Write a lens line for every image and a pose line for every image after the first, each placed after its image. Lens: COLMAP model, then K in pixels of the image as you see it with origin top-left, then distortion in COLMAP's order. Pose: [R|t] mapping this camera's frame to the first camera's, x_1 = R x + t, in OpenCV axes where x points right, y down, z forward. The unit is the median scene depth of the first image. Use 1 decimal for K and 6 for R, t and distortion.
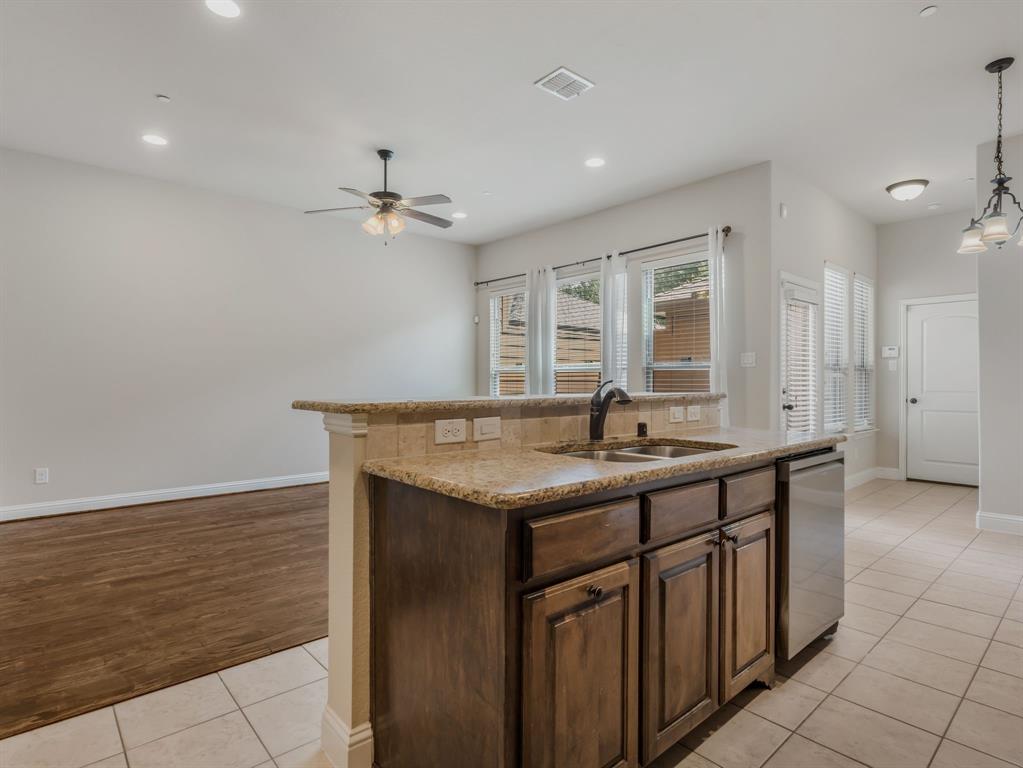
lens RADIAL K [[517.5, 0, 509.1], [0, 517.5, 383.9], [0, 0, 1]] dist [-0.006460, 0.002034]
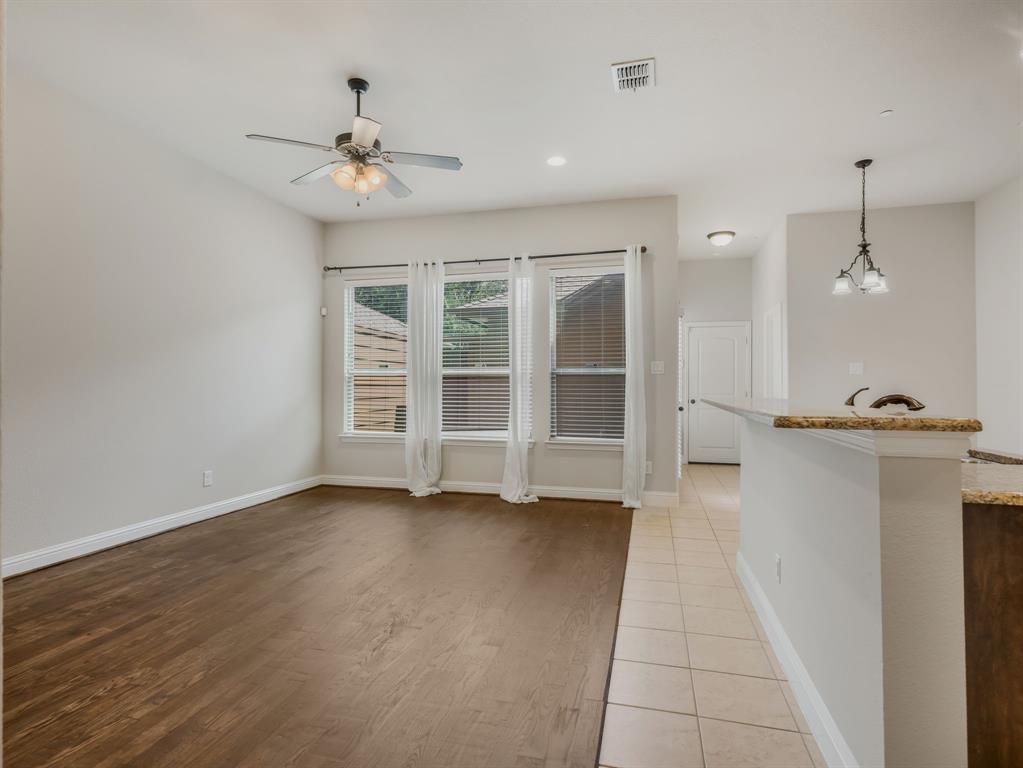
lens RADIAL K [[517.5, 0, 517.6], [0, 517.5, 388.5], [0, 0, 1]] dist [-0.006460, 0.002034]
pose [[0.839363, -0.001278, 0.543570, -0.343192], [0.000566, 0.999999, 0.001477, -0.002532], [-0.543571, -0.000932, 0.839362, 0.183556]]
